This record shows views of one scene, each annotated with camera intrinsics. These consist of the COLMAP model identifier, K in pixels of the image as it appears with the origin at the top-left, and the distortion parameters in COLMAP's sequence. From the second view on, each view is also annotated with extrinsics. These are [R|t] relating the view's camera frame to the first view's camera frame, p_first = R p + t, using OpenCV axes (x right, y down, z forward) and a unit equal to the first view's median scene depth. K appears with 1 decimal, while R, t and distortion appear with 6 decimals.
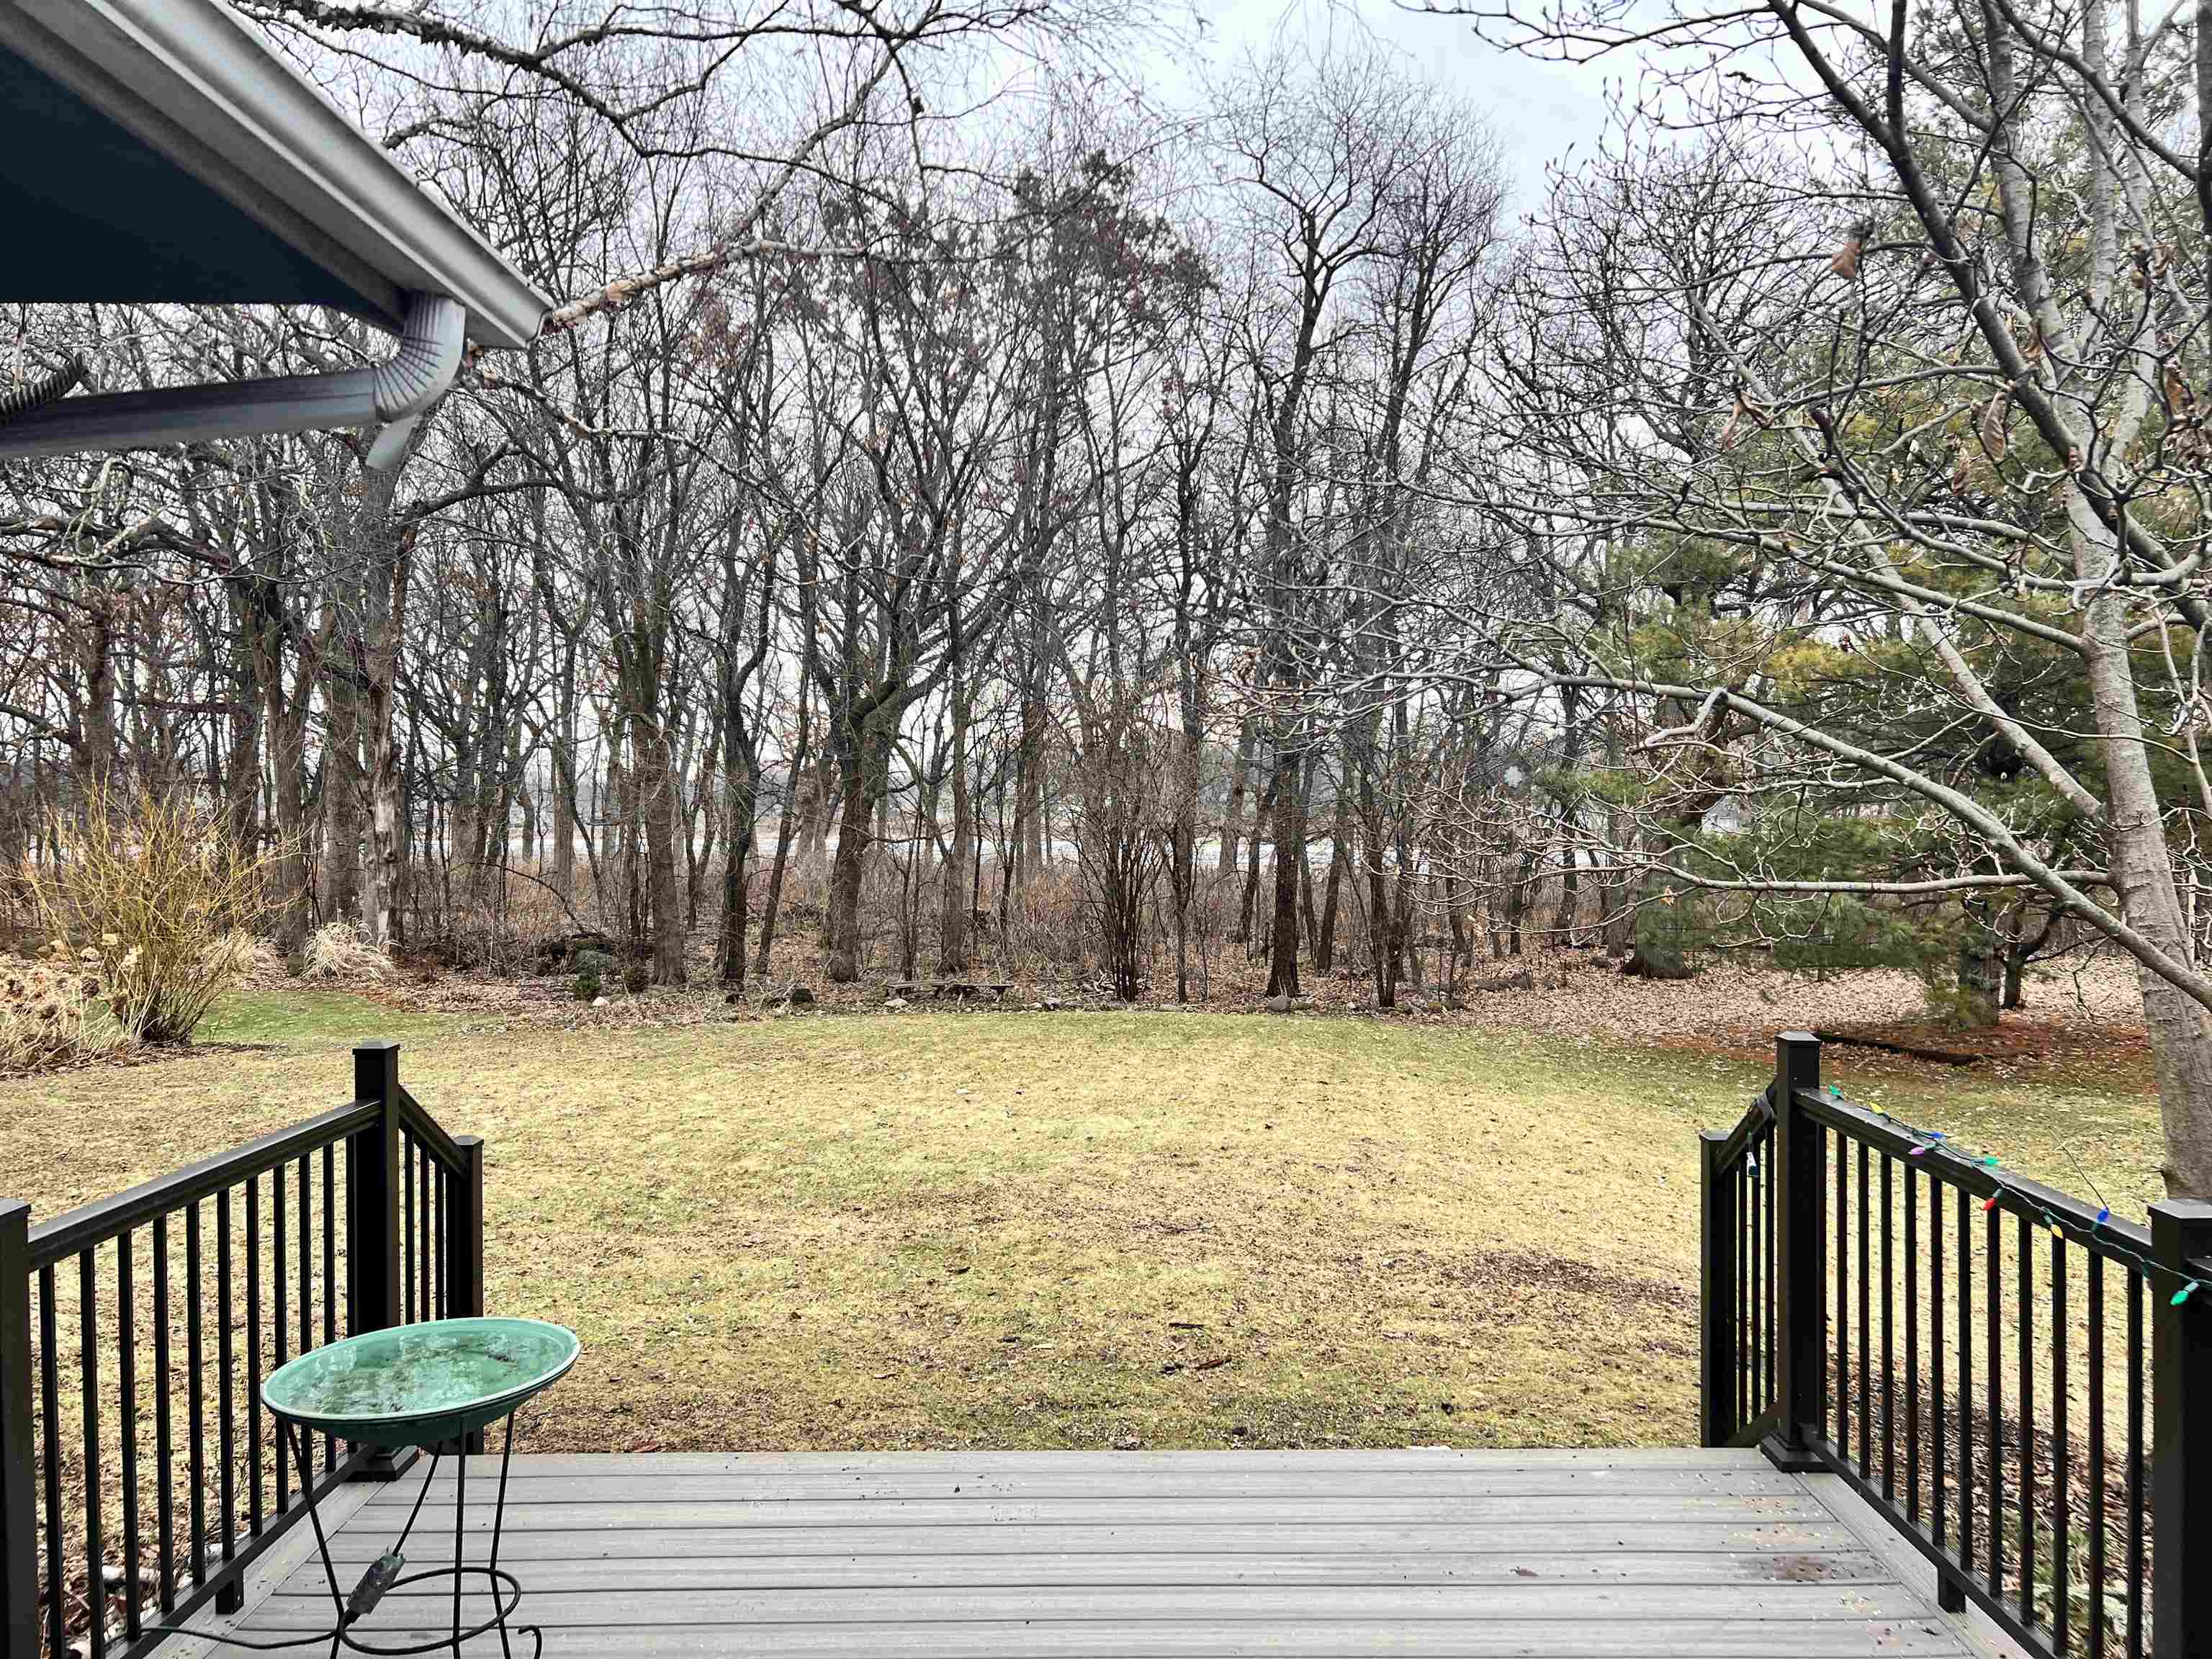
lens RADIAL K [[1676.9, 0, 1103.1], [0, 1676.9, 808.0], [0, 0, 1]] dist [0.038979, -0.033932]
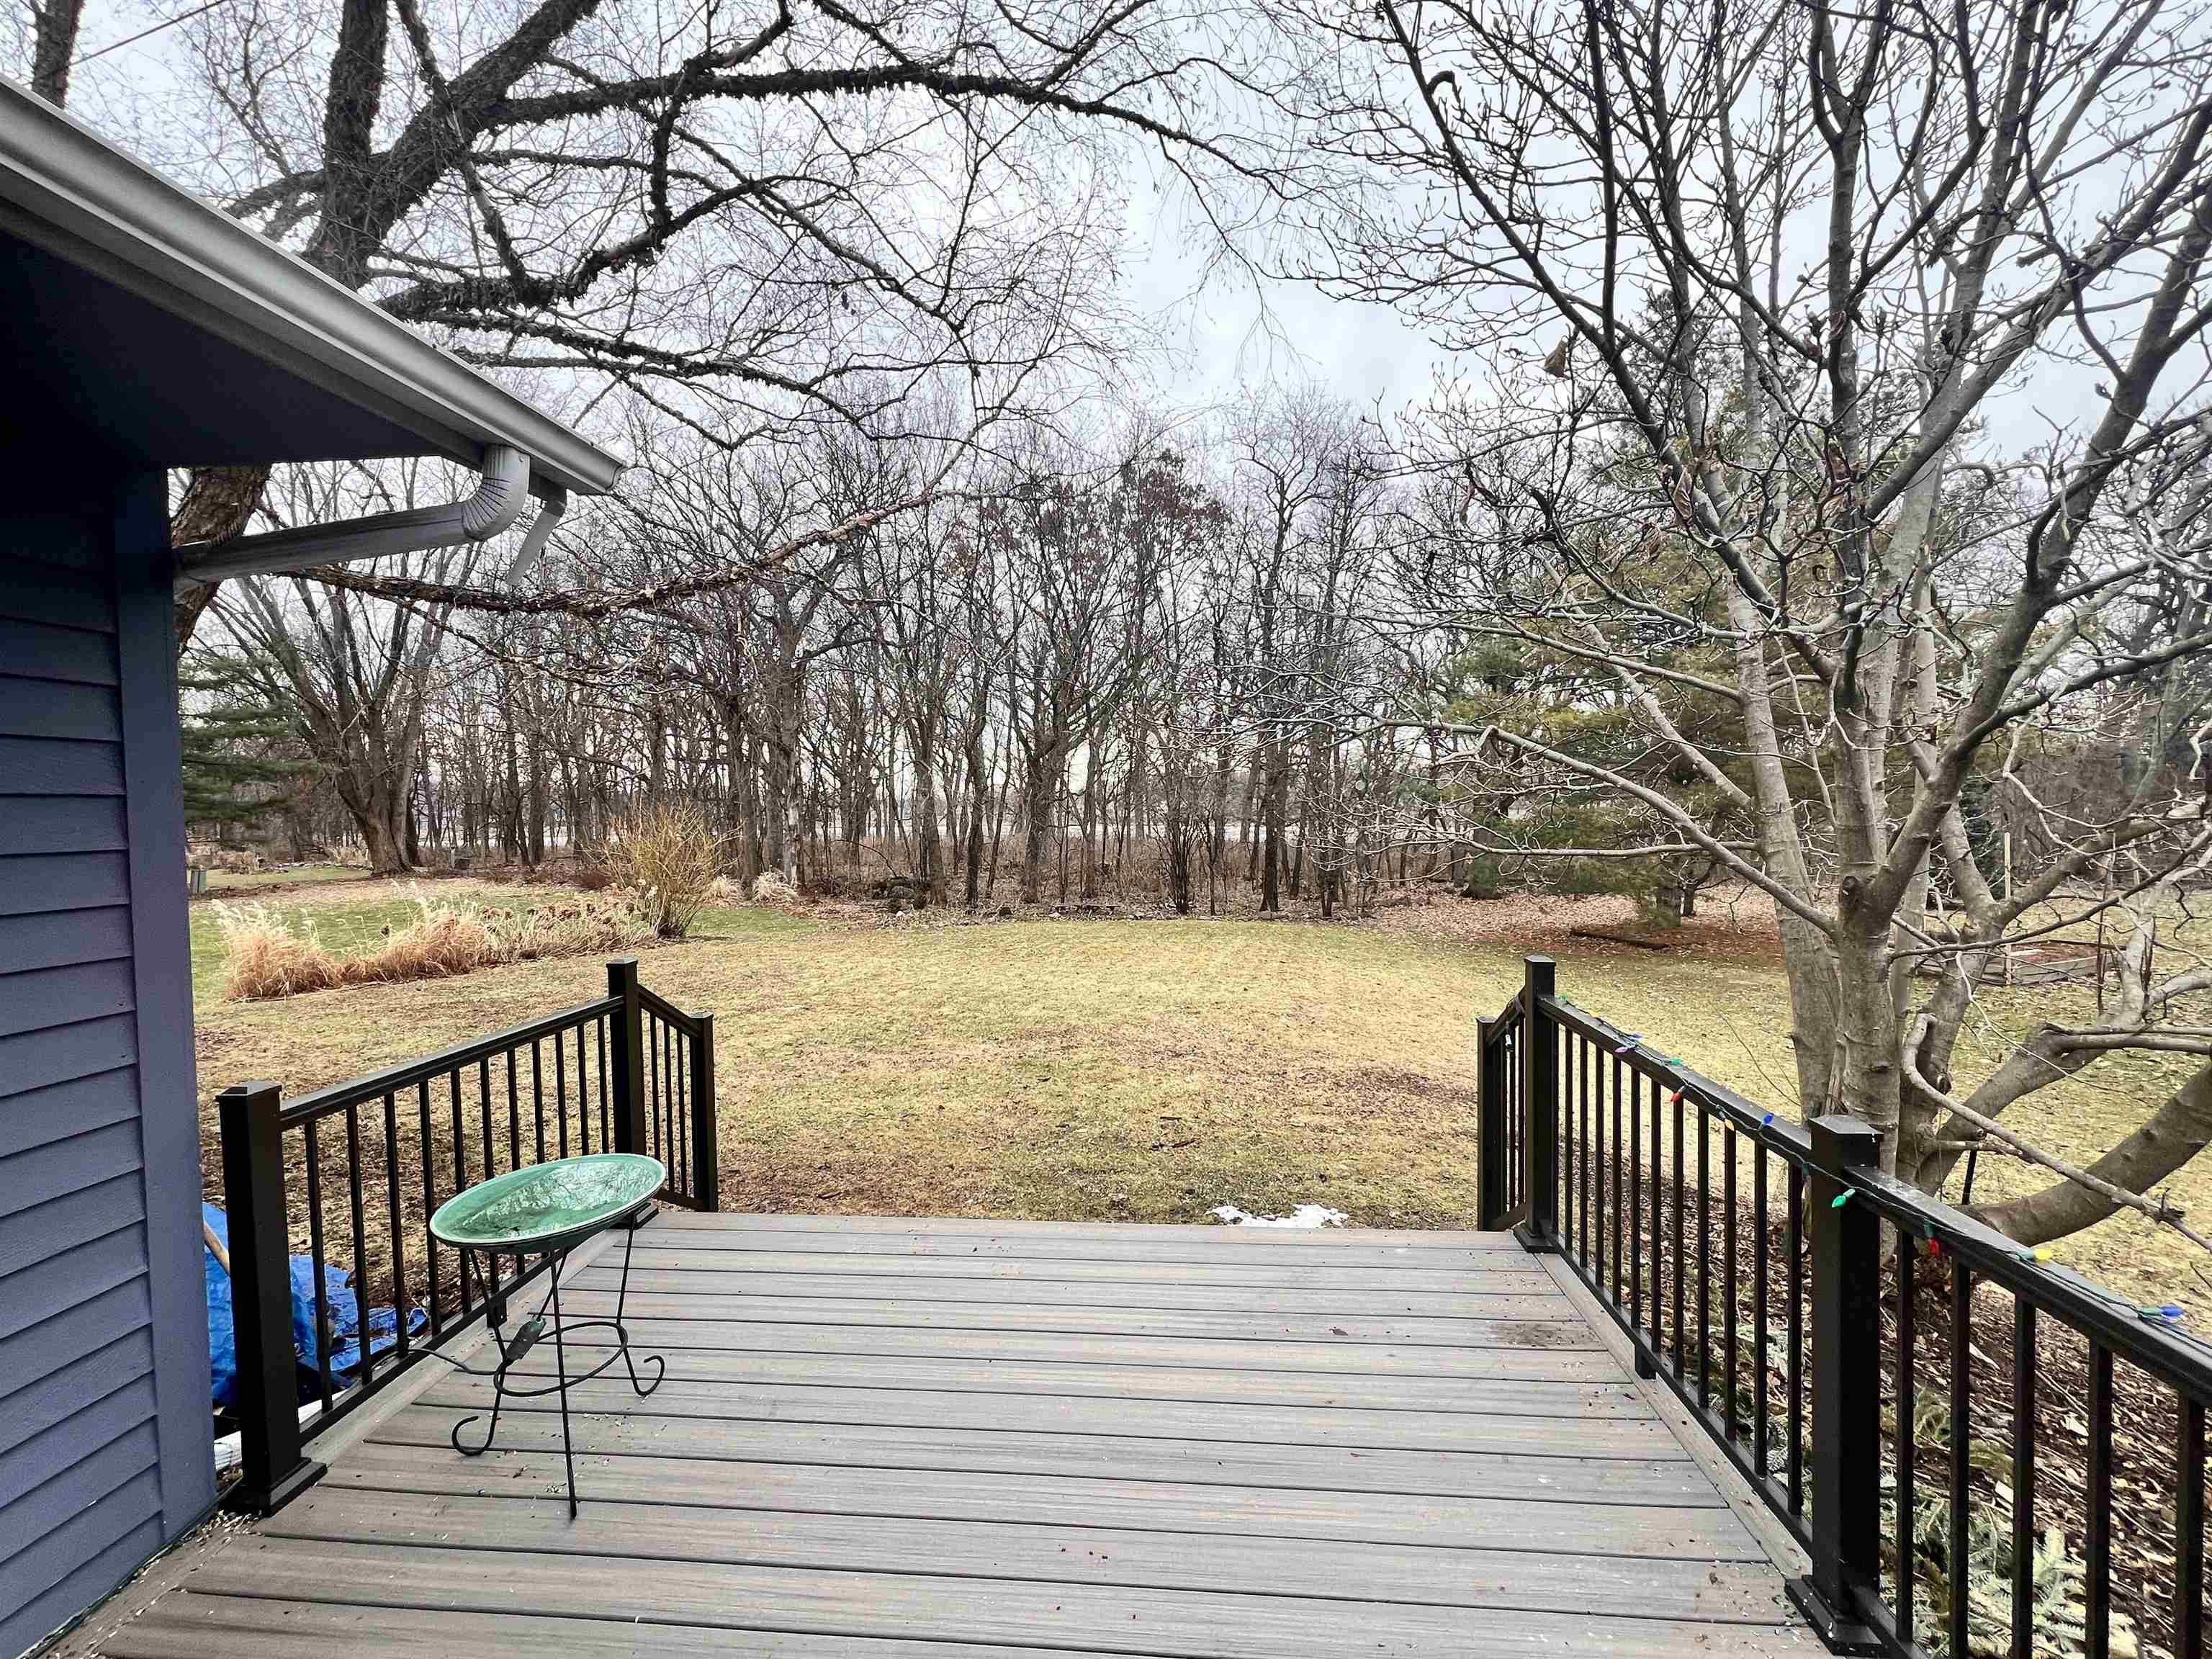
lens RADIAL K [[887.0, 0, 1104.9], [0, 887.0, 828.6], [0, 0, 1]] dist [-0.000415, 0.000299]
pose [[0.996026, -0.008884, -0.088621, 0.048664], [0.010919, 0.999687, 0.022505, 0.000147], [0.088393, -0.023383, 0.995811, 0.093945]]
